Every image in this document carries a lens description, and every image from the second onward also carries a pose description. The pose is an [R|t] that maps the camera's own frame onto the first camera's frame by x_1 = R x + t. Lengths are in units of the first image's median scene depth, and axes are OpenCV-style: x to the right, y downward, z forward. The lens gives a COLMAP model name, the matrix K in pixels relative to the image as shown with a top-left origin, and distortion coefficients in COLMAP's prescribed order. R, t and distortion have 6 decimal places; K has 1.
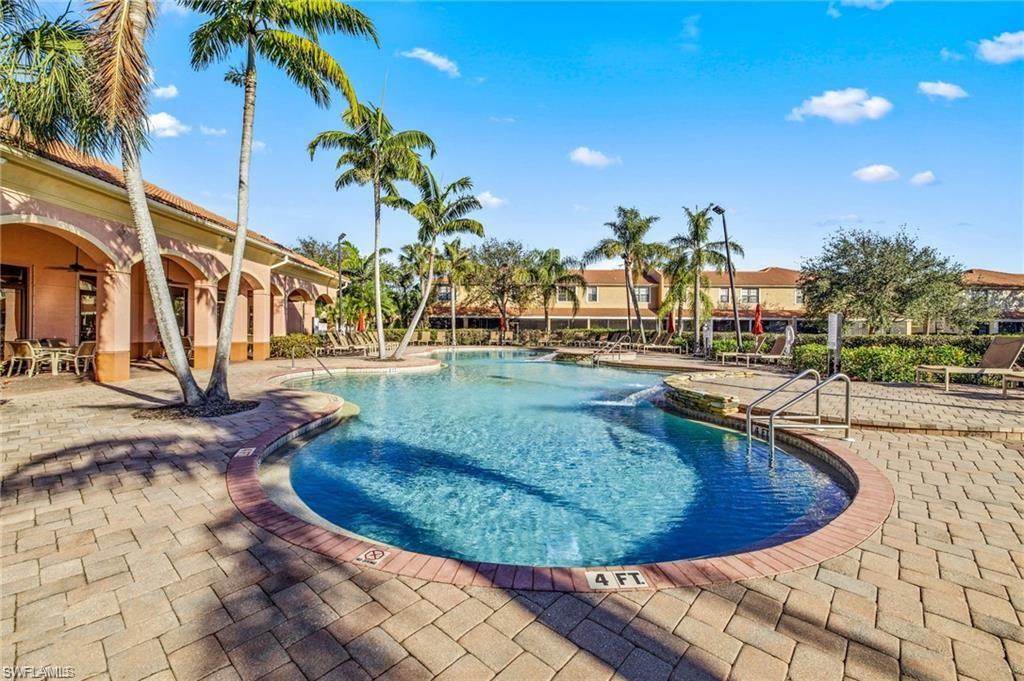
lens RADIAL K [[439.3, 0, 519.7], [0, 439.3, 319.2], [0, 0, 1]] dist [-0.000913, 0.000213]
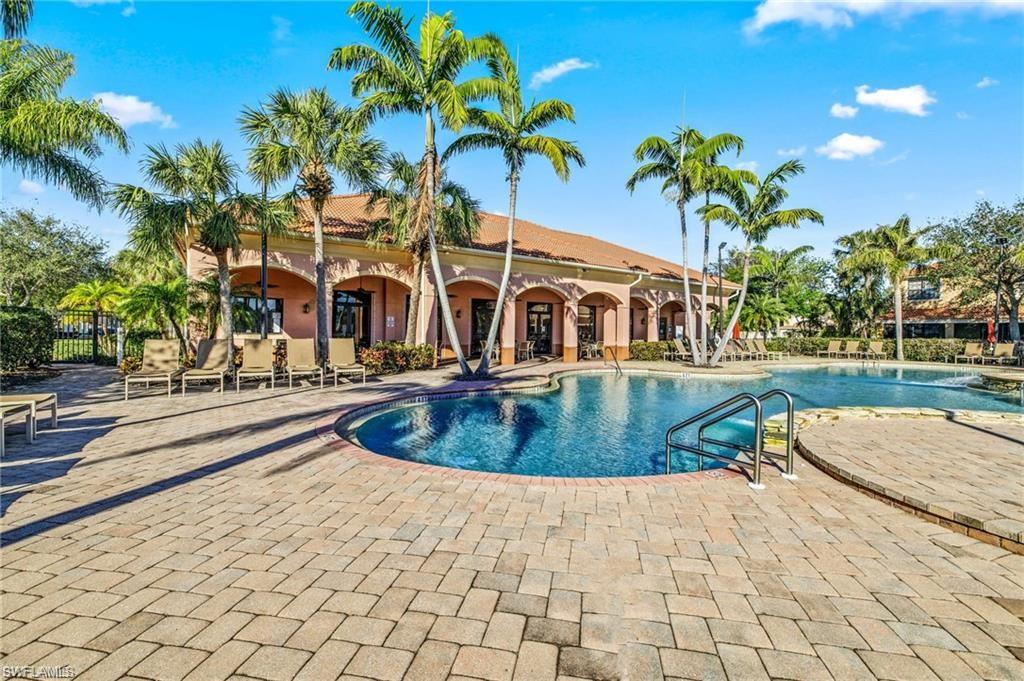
lens RADIAL K [[439.3, 0, 511.8], [0, 439.3, 341.3], [0, 0, 1]] dist [-0.000913, 0.000213]
pose [[0.509569, 0.017988, -0.860242, 0.336884], [0.009239, 0.999609, 0.026375, 0.002471], [0.860380, -0.021388, 0.509203, 0.080011]]
